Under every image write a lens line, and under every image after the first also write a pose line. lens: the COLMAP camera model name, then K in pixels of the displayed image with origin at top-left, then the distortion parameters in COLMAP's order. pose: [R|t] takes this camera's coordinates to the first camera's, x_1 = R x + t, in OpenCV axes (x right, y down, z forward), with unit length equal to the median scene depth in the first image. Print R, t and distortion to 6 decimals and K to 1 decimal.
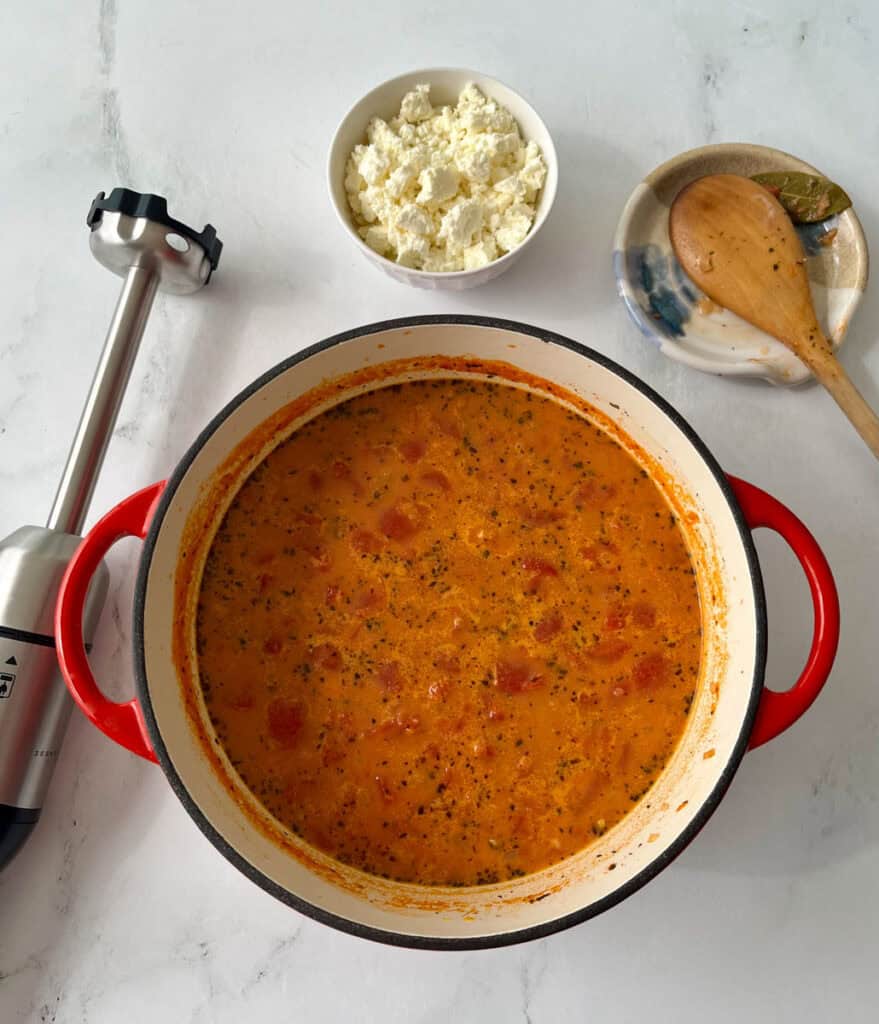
lens RADIAL K [[1078.2, 0, 443.5], [0, 1078.2, 524.0], [0, 0, 1]] dist [-0.012316, 0.000000]
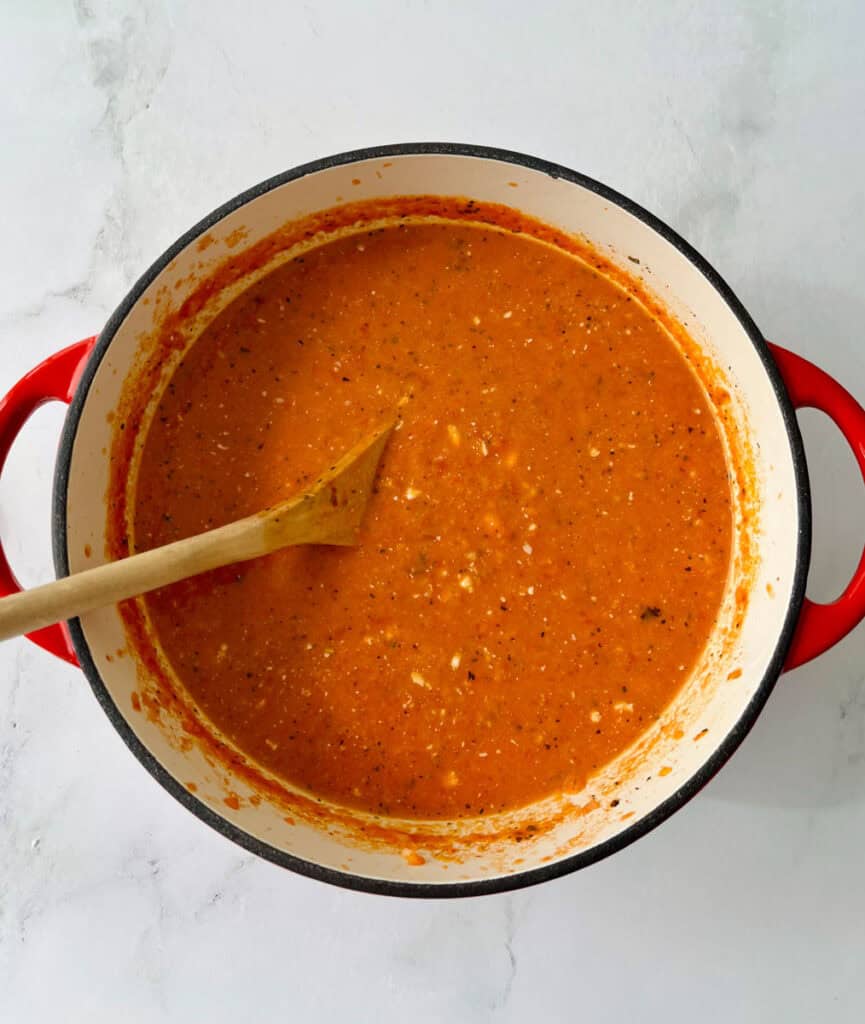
lens RADIAL K [[1043.5, 0, 415.7], [0, 1043.5, 489.2], [0, 0, 1]] dist [-0.011225, 0.000000]
pose [[0.999434, 0.023290, -0.024263, 0.013902], [-0.021809, 0.997983, 0.059620, 0.025558], [0.025603, -0.059058, 0.997926, 0.188125]]
